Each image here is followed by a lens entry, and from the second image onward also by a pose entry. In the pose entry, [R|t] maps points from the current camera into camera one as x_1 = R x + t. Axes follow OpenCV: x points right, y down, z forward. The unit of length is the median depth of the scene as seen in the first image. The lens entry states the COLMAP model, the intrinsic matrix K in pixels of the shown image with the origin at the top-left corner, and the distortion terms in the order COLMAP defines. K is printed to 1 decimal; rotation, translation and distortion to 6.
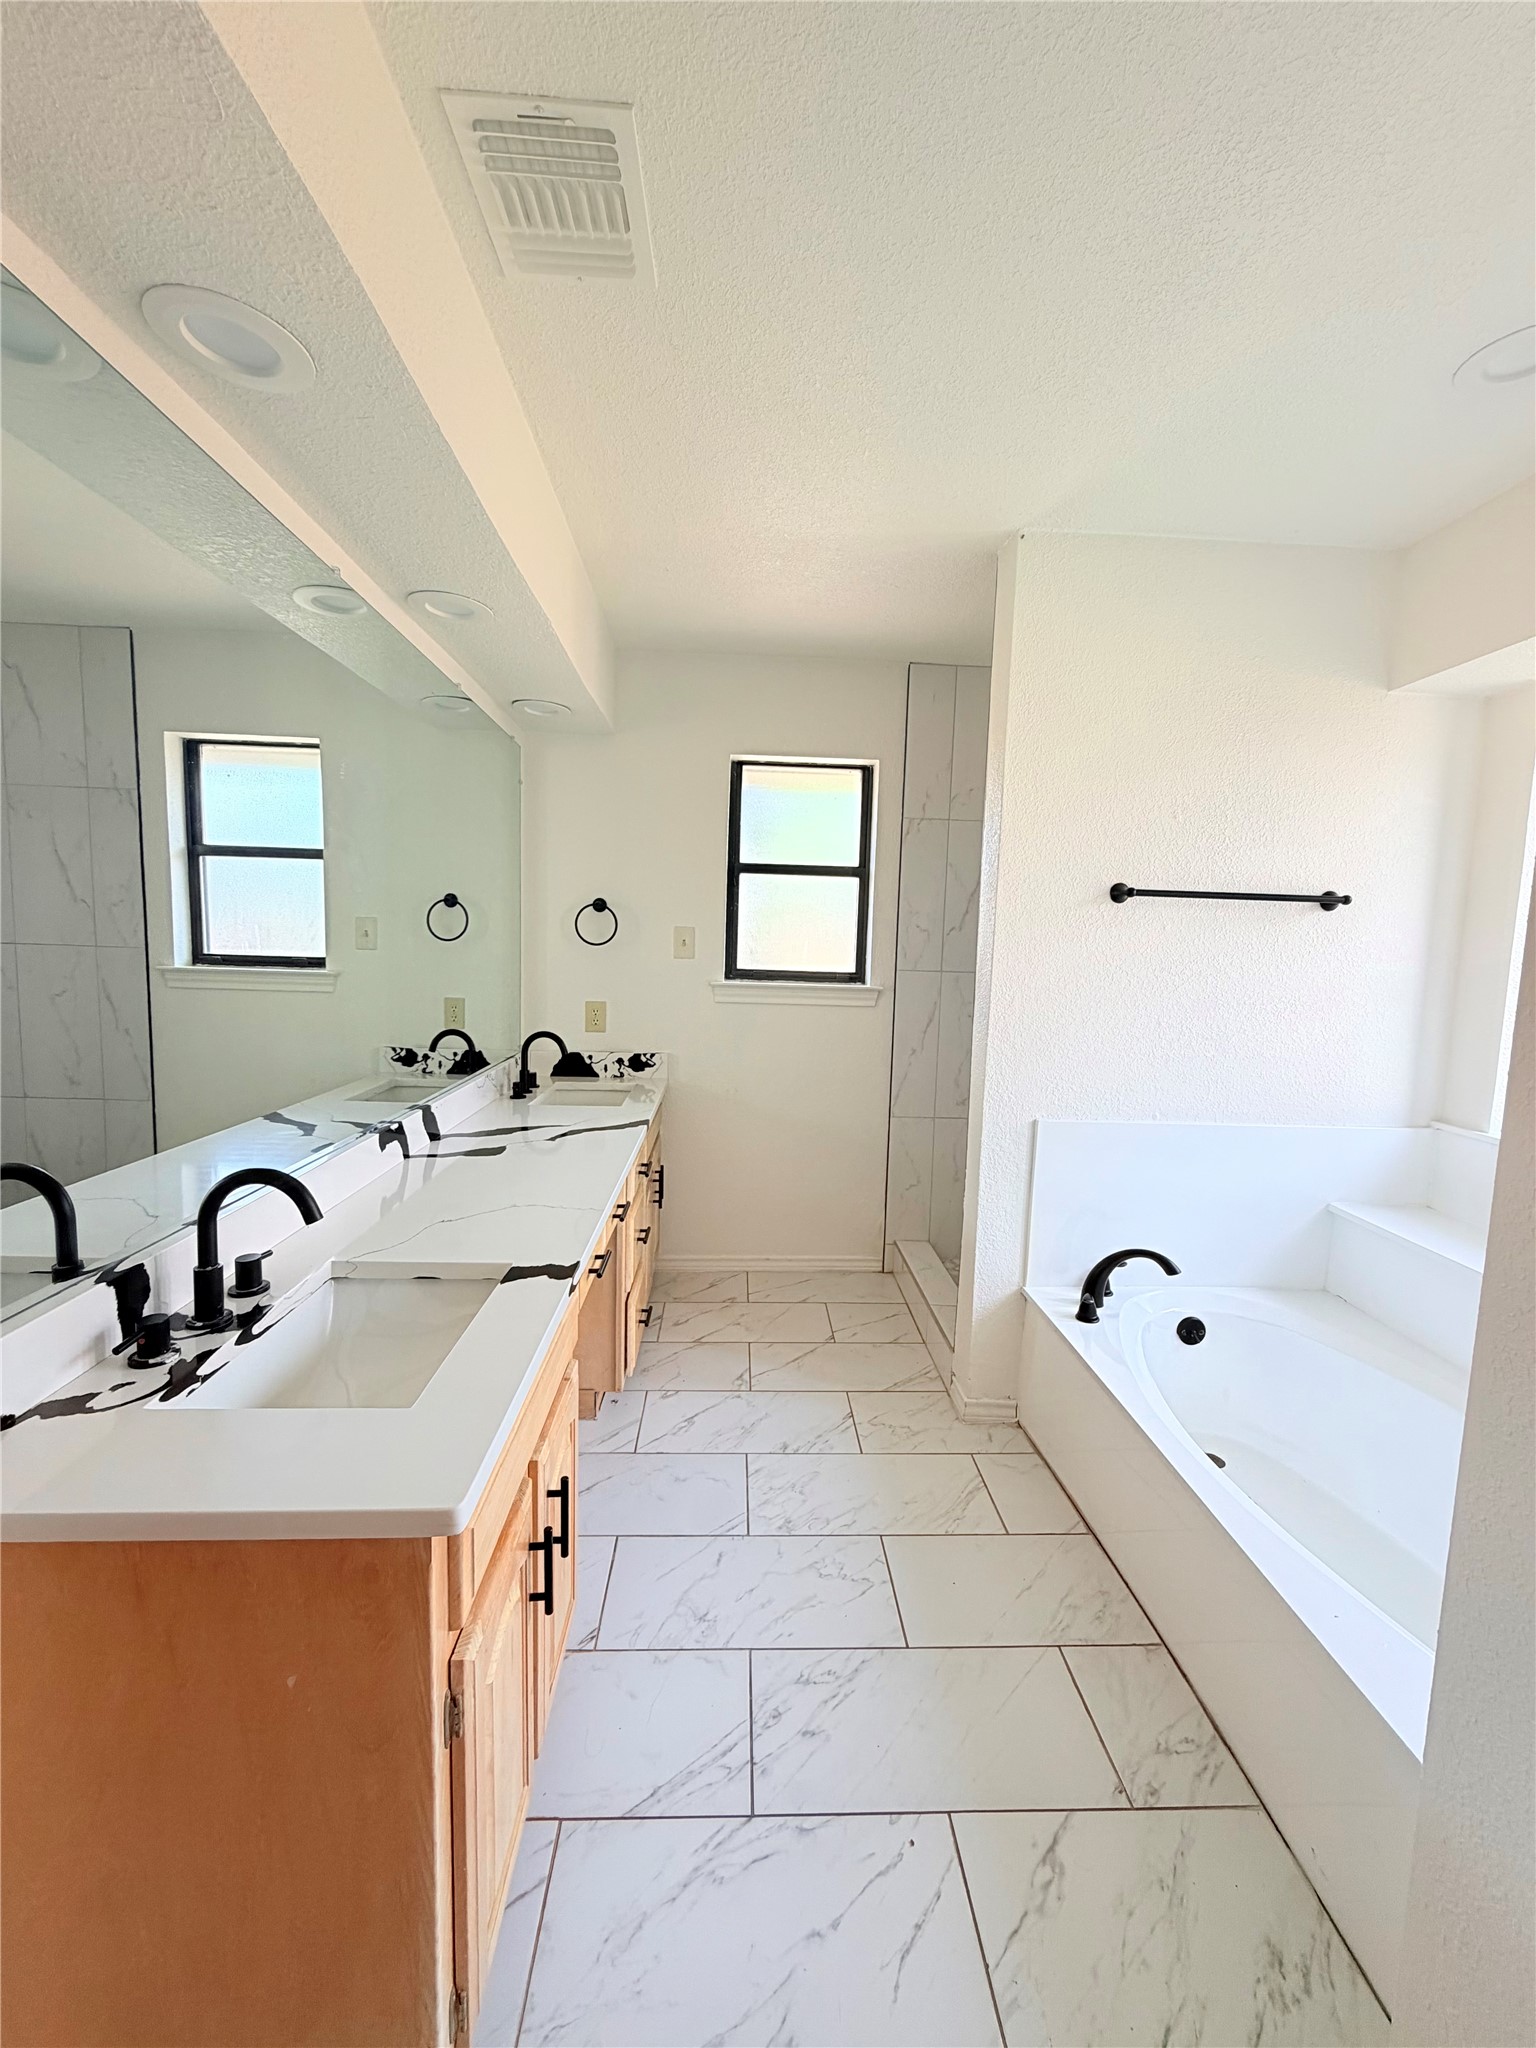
lens RADIAL K [[818.0, 0, 777.1], [0, 818.0, 1027.4], [0, 0, 1]] dist [0.001947, -0.000762]
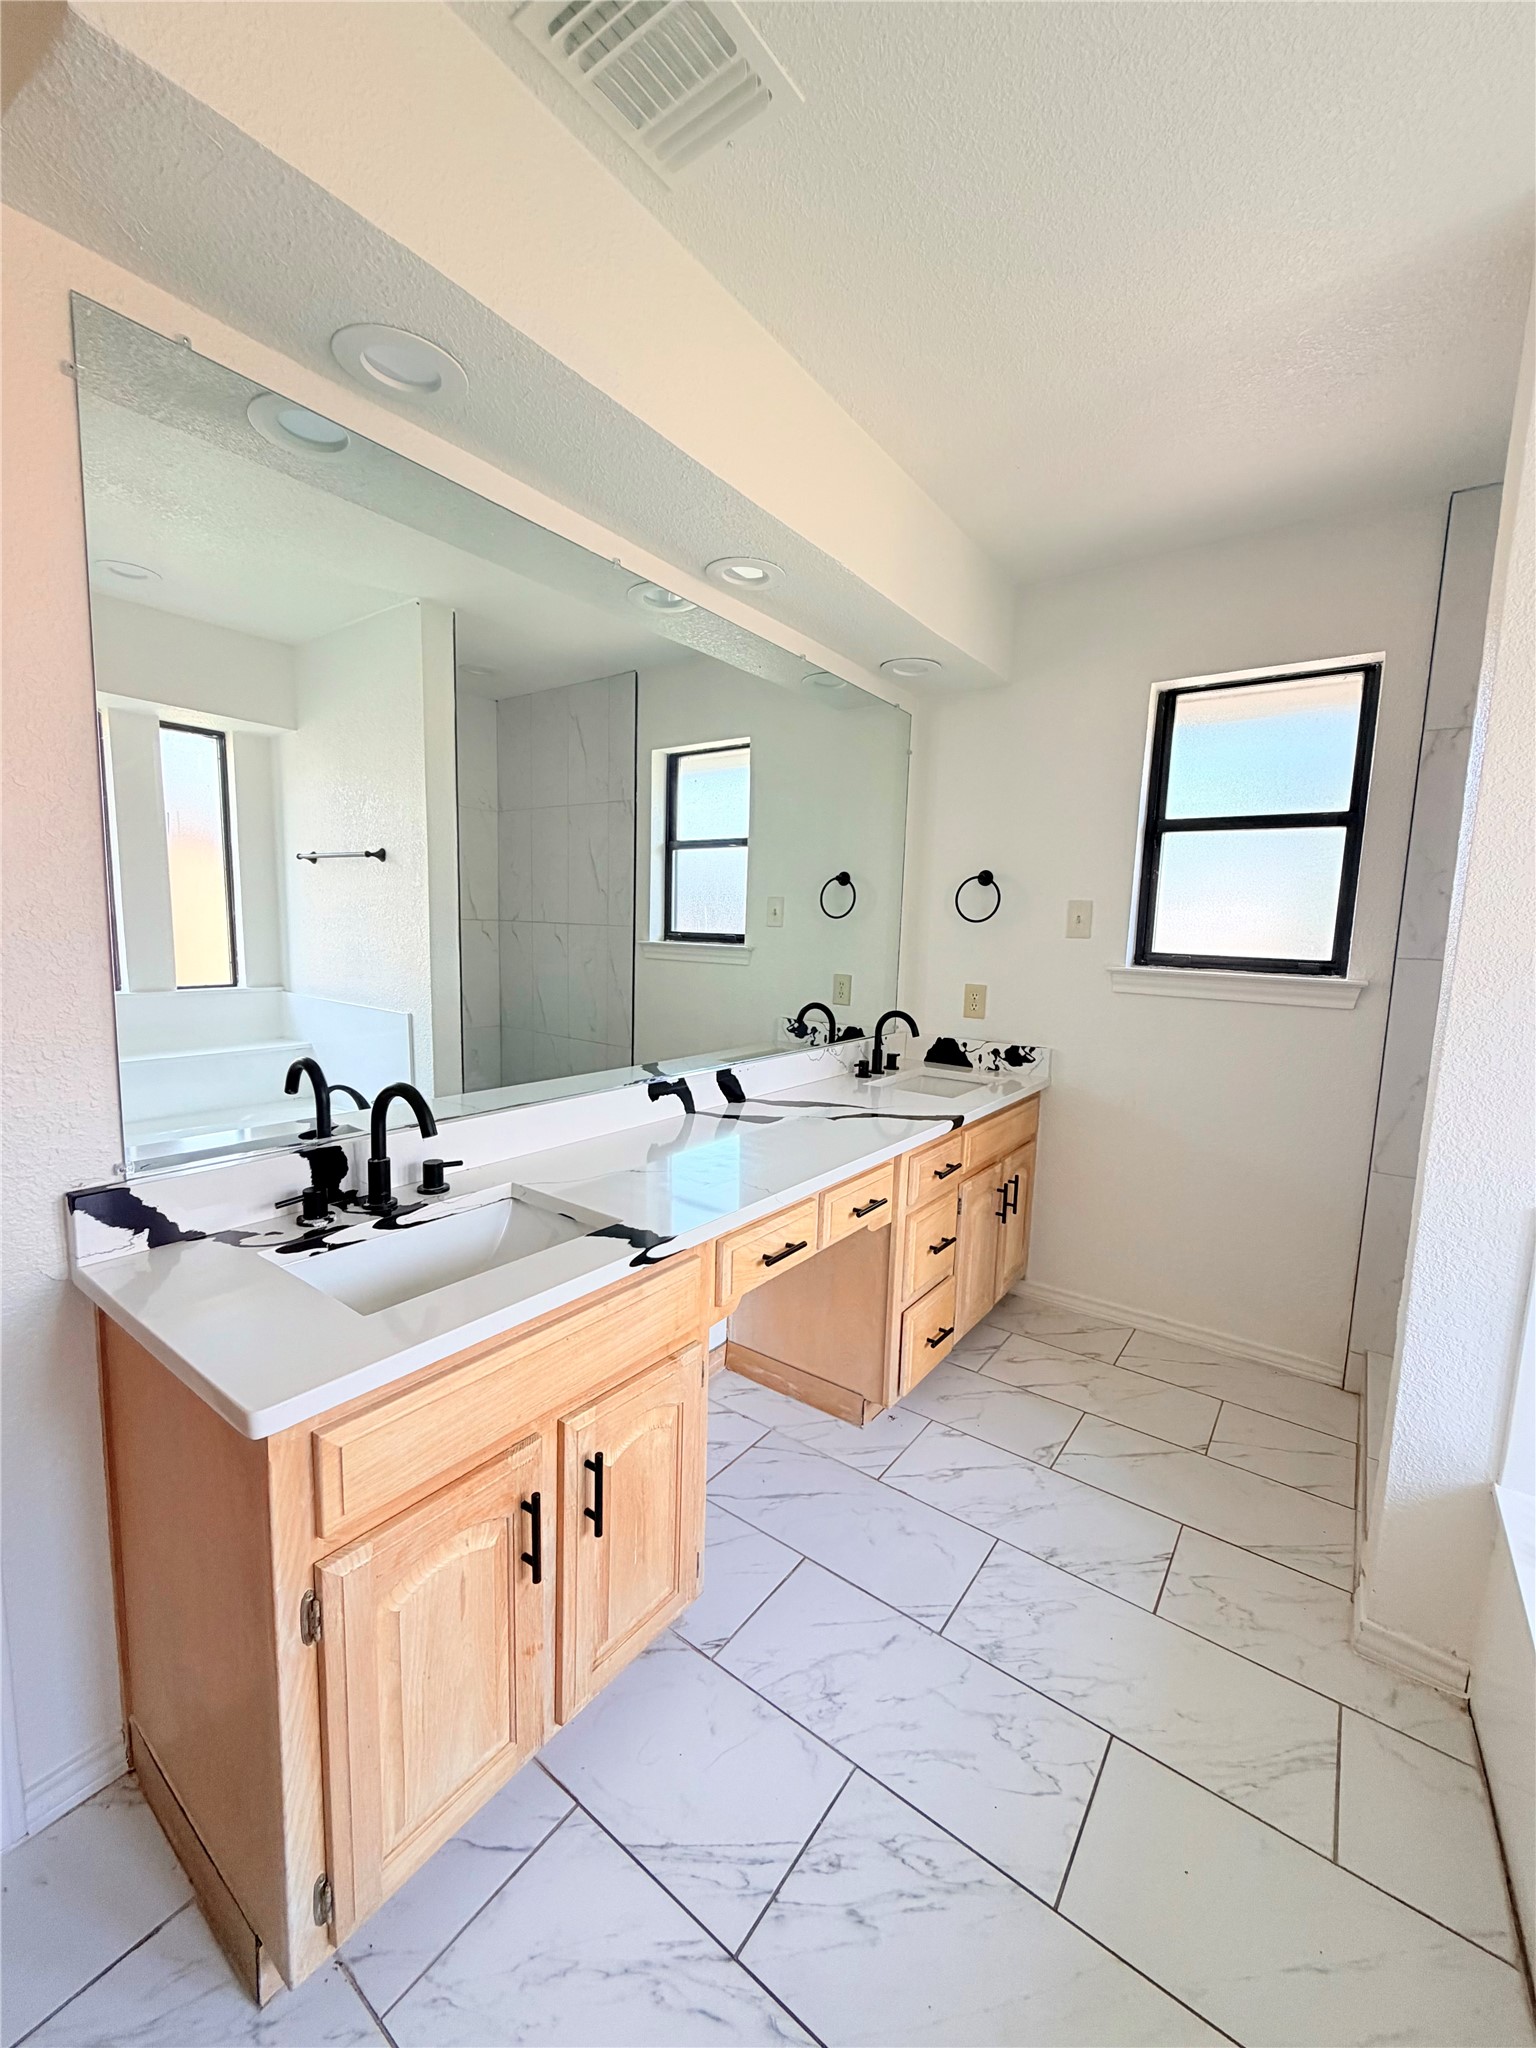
lens RADIAL K [[818.0, 0, 767.8], [0, 818.0, 1026.5], [0, 0, 1]] dist [0.001947, -0.000762]
pose [[0.776539, 0.074534, -0.625645, 0.228591], [-0.074232, 0.996886, 0.026624, 0.010111], [0.625681, 0.025769, 0.779653, 0.191922]]
